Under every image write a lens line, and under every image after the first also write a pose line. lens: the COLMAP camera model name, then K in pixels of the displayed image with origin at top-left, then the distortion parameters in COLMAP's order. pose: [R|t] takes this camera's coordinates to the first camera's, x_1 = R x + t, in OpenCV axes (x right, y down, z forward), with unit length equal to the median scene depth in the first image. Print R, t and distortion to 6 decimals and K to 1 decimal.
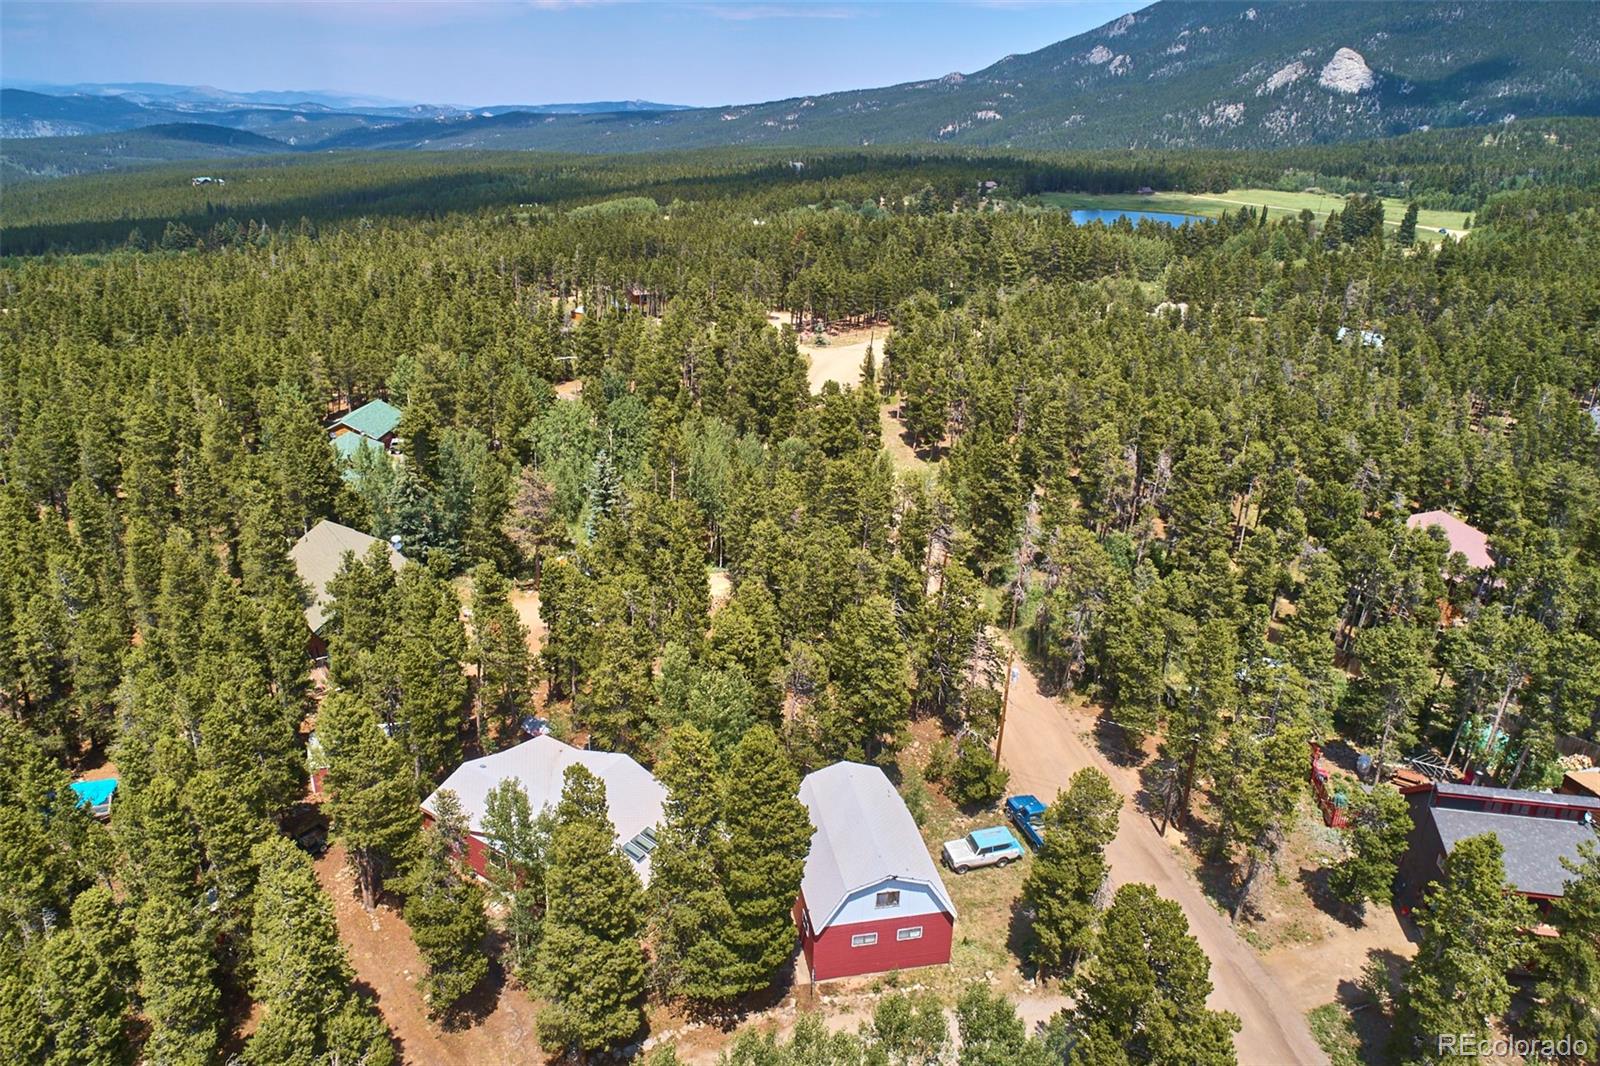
lens RADIAL K [[1081.5, 0, 792.2], [0, 1081.5, 534.4], [0, 0, 1]] dist [-0.004112, 0.010688]
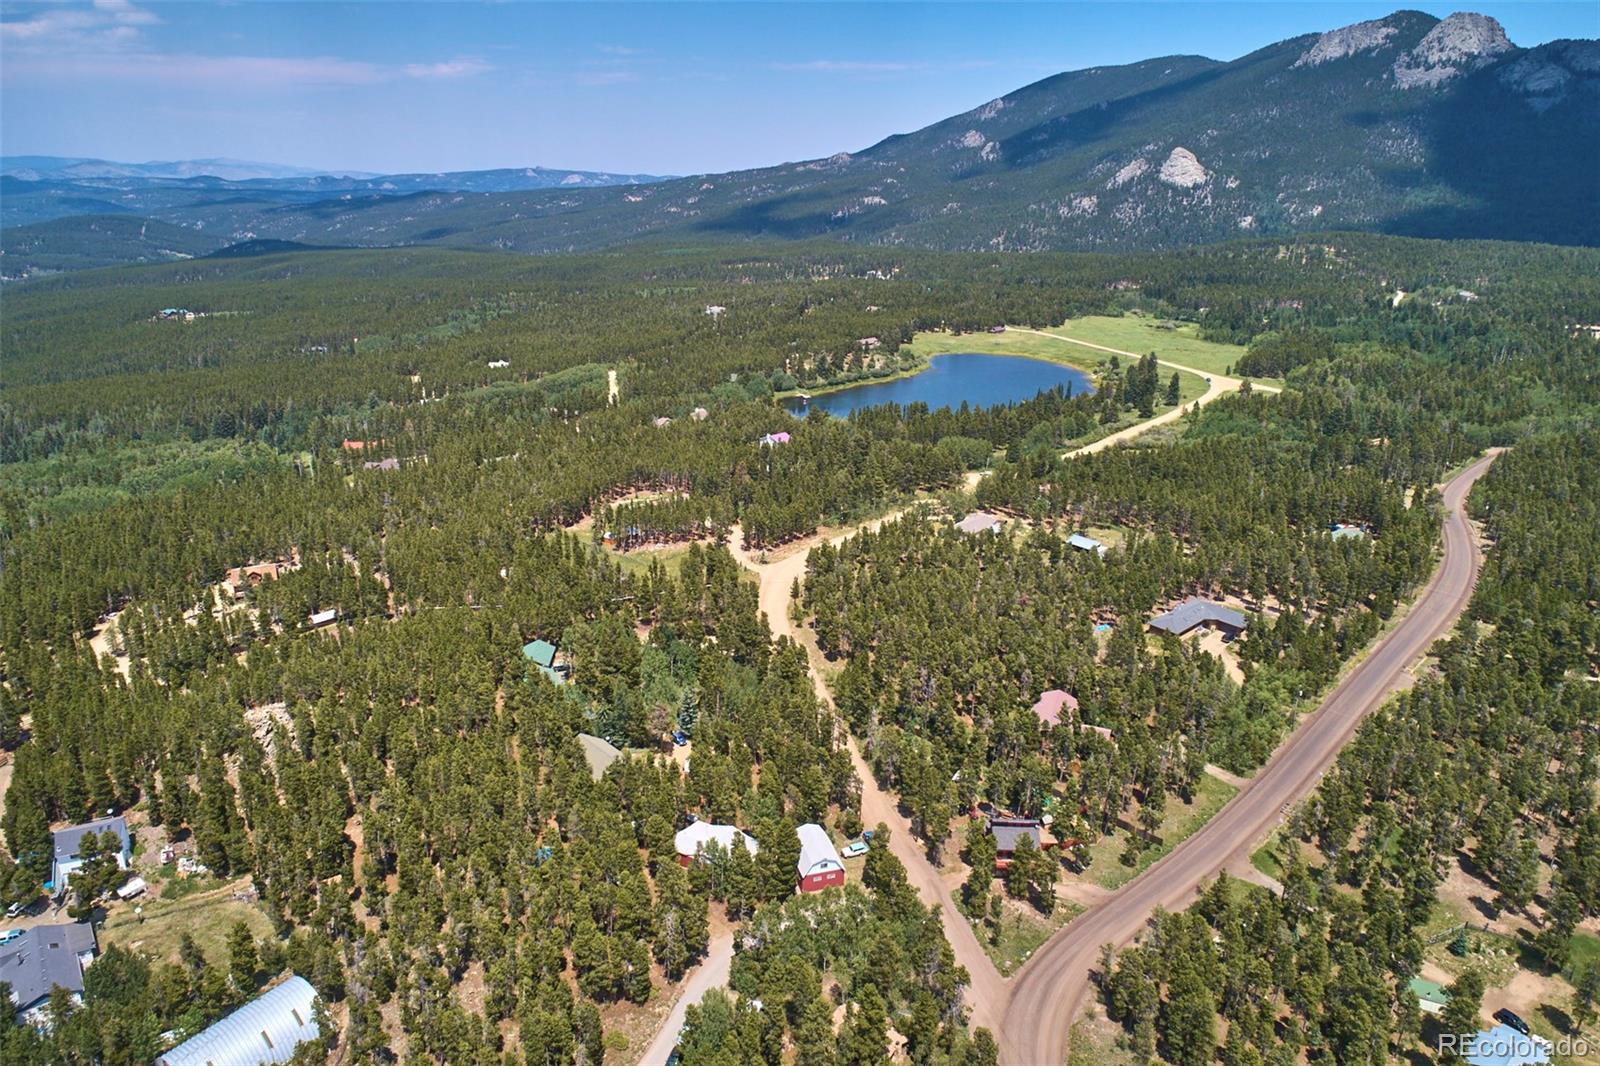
lens RADIAL K [[1081.5, 0, 806.0], [0, 1081.5, 529.2], [0, 0, 1]] dist [-0.004112, 0.010688]
pose [[0.994436, -0.040029, 0.097442, -0.171659], [0.044156, 0.998200, -0.040579, -0.388202], [-0.095642, 0.044656, 0.994414, -1.618176]]
